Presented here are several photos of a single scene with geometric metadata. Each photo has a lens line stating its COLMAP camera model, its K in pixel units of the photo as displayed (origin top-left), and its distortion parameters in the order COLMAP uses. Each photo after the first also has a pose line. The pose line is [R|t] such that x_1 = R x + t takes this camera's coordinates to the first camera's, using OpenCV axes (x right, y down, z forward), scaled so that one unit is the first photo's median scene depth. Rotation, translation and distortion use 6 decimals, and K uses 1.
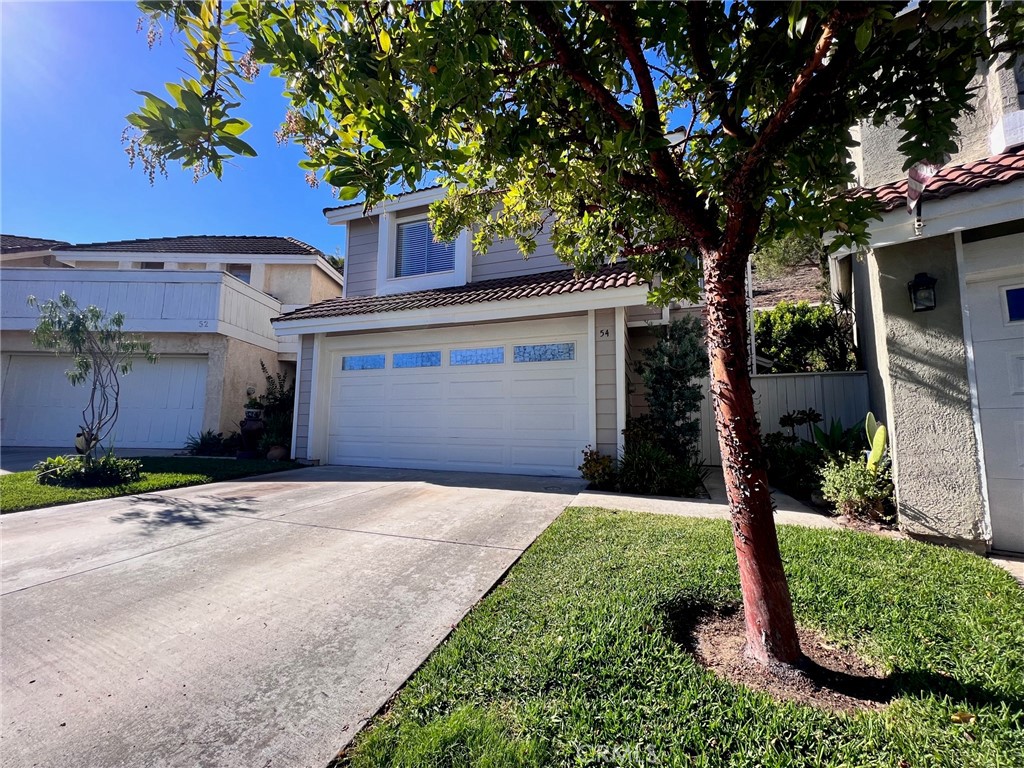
lens RADIAL K [[410.1, 0, 513.5], [0, 410.1, 379.9], [0, 0, 1]] dist [-0.002113, 0.000755]
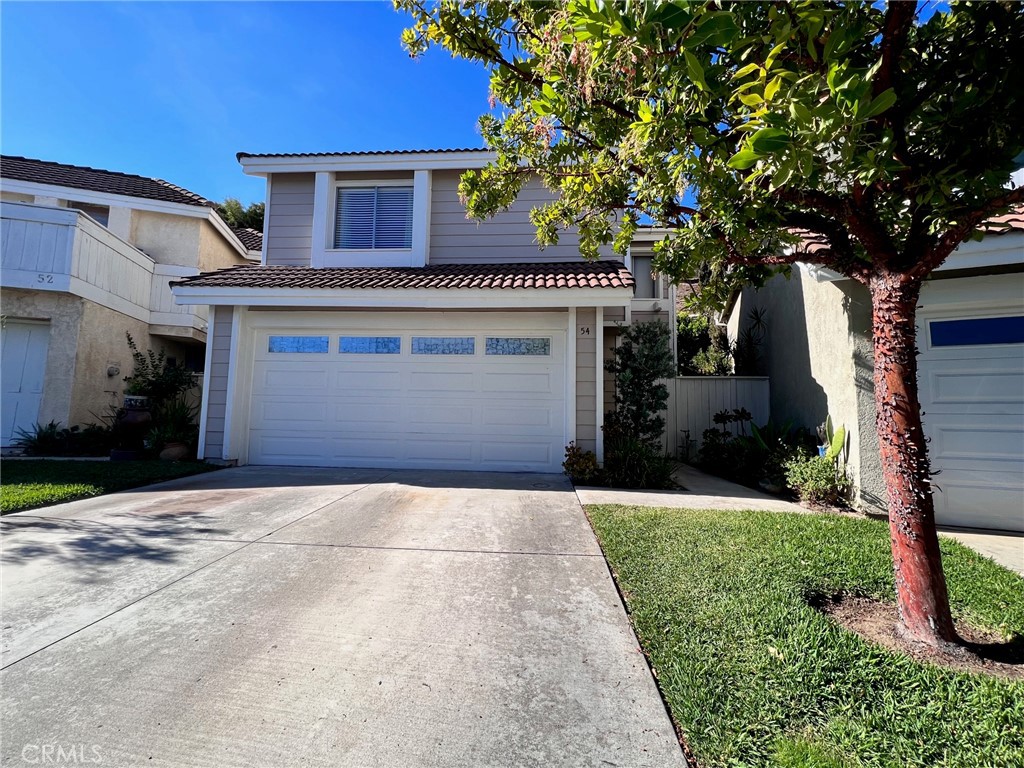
lens RADIAL K [[410.1, 0, 513.6], [0, 410.1, 379.9], [0, 0, 1]] dist [-0.002113, 0.000755]
pose [[0.958179, 0.035281, 0.283988, -0.217299], [-0.041852, 0.998977, 0.017101, -0.002794], [-0.283094, -0.028271, 0.958675, 0.067912]]
